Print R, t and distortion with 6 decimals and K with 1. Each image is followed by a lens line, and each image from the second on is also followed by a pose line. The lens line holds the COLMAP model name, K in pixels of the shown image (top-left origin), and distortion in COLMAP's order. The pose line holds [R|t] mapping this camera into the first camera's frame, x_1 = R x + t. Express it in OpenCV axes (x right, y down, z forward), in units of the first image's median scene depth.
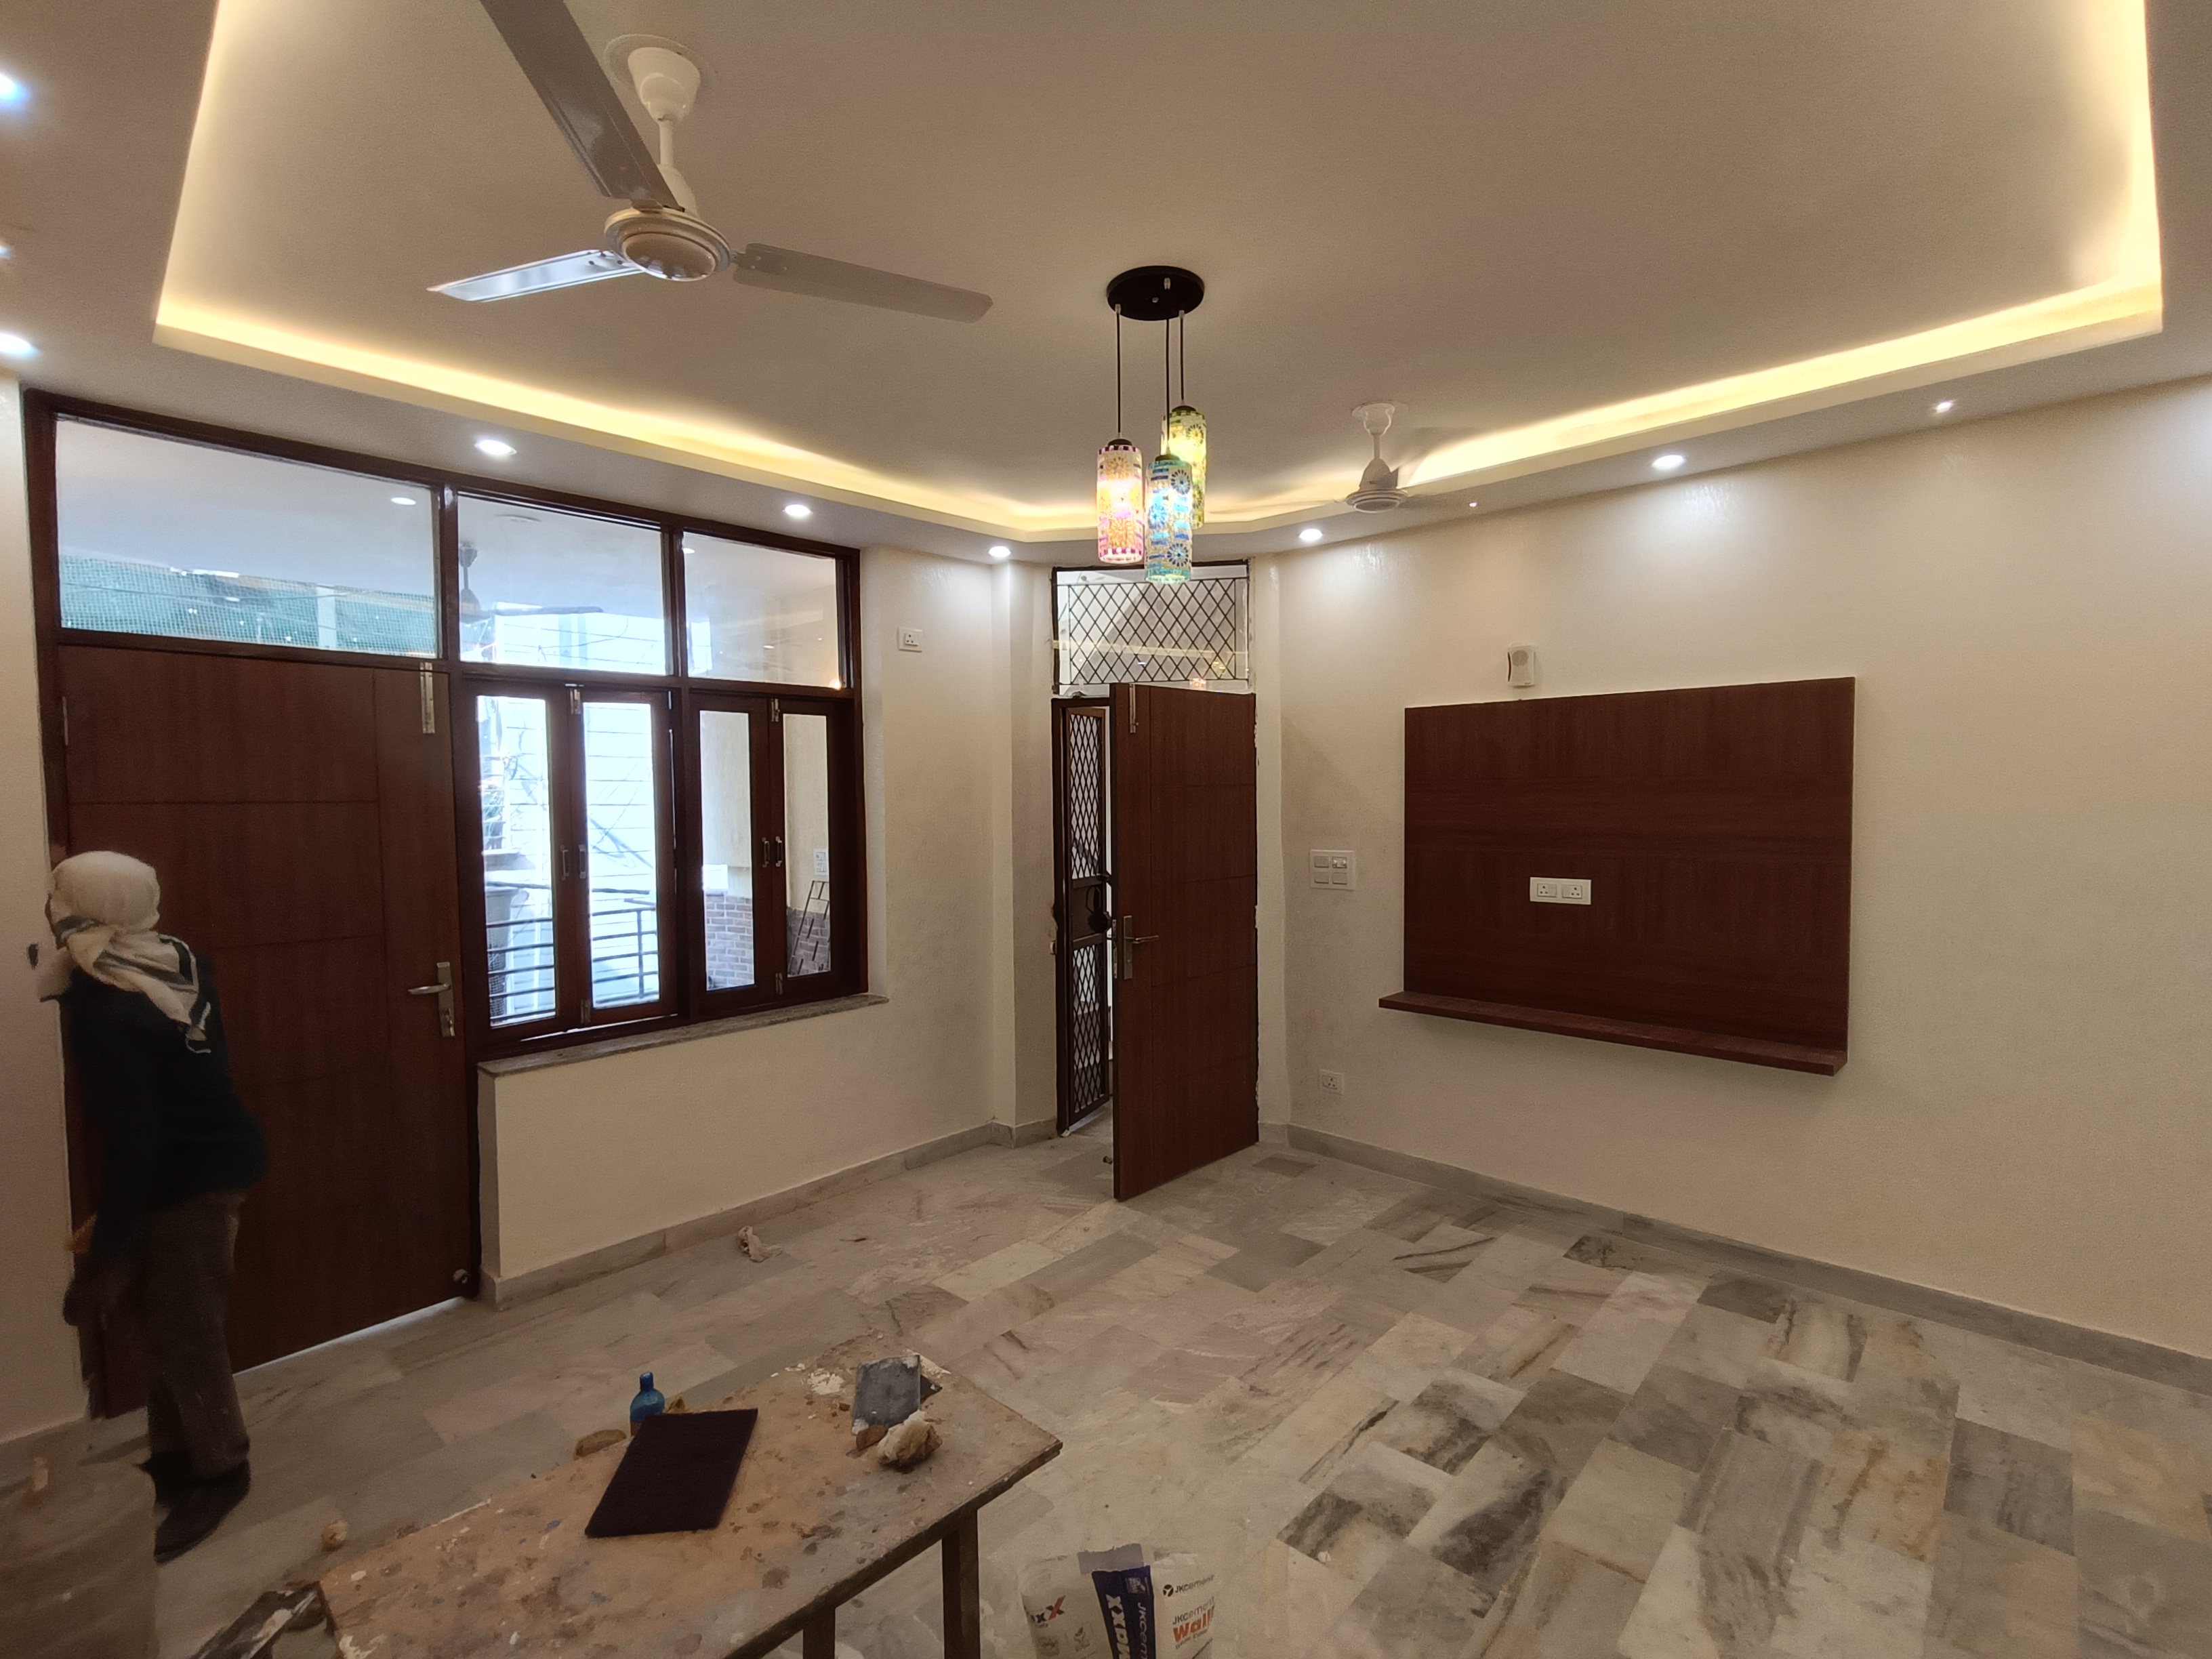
lens RADIAL K [[1026.4, 0, 1102.4], [0, 1026.4, 829.5], [0, 0, 1]] dist [-0.002428, 0.002262]
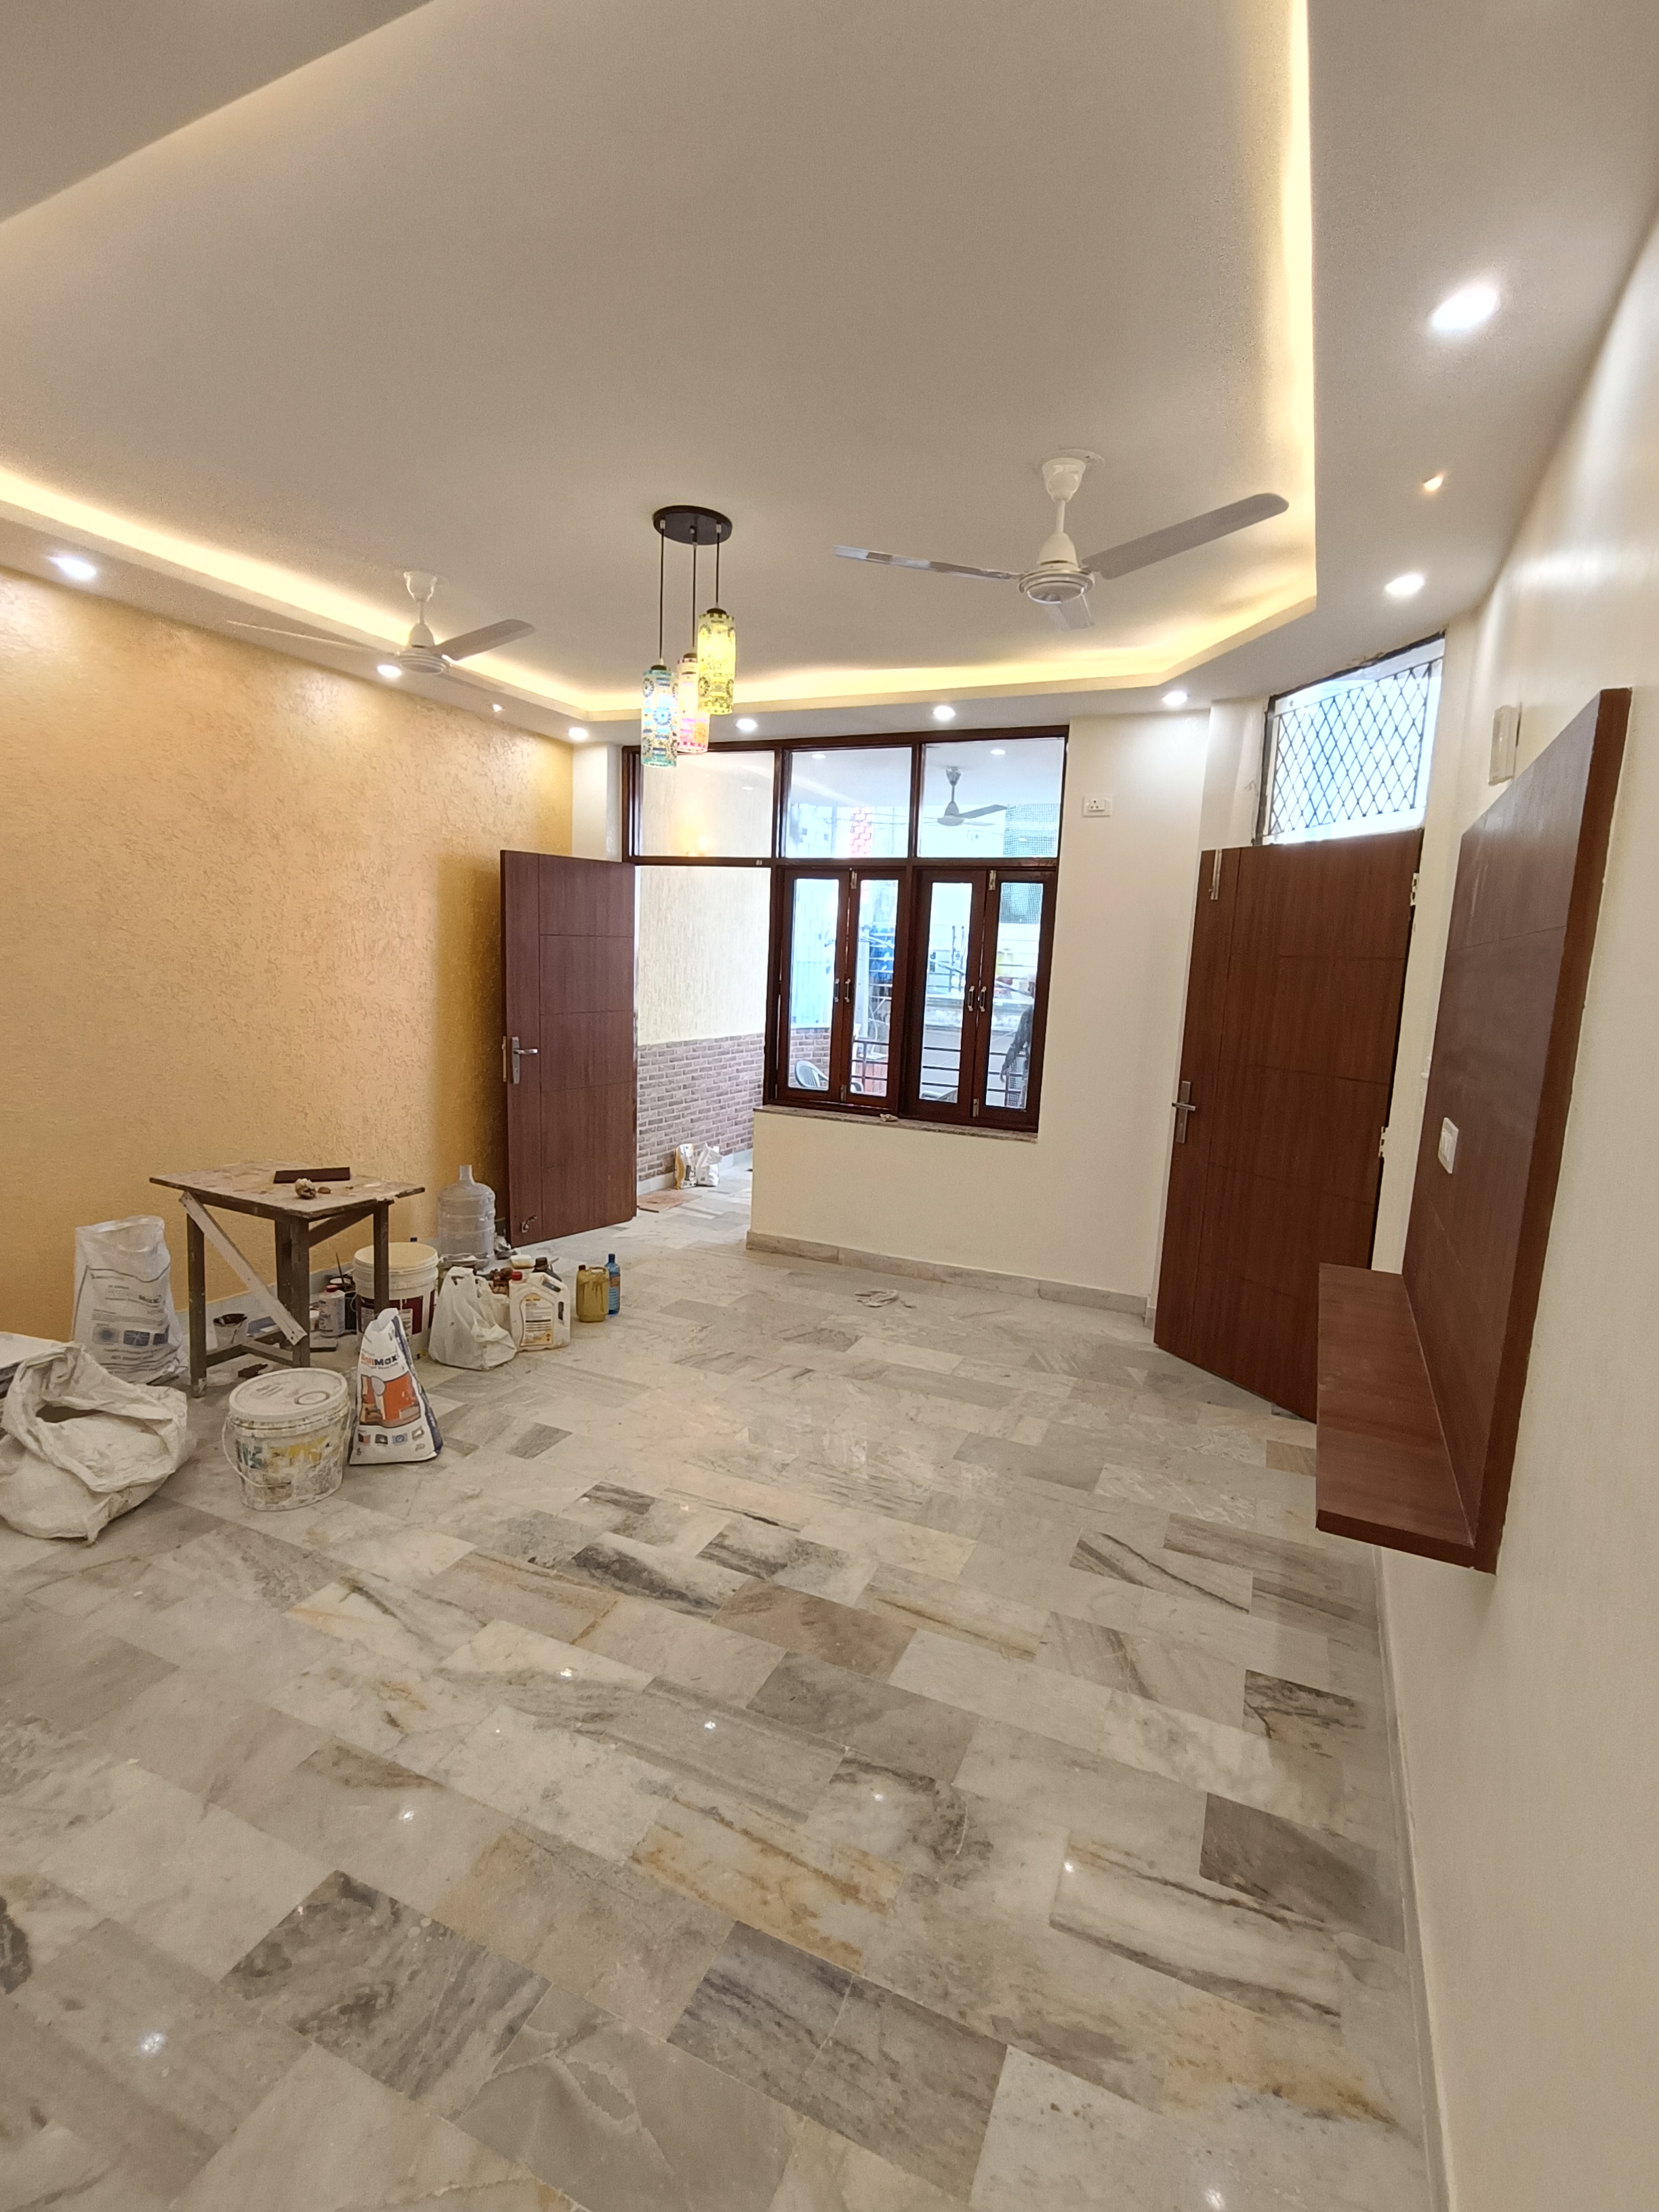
lens RADIAL K [[1026.4, 0, 831.4], [0, 1026.4, 1103.0], [0, 0, 1]] dist [-0.002428, 0.002262]
pose [[0.329241, 0.162330, -0.930188, 1.072933], [-0.085246, 0.986199, 0.141932, -0.019079], [0.940390, 0.032565, 0.338535, 0.596791]]
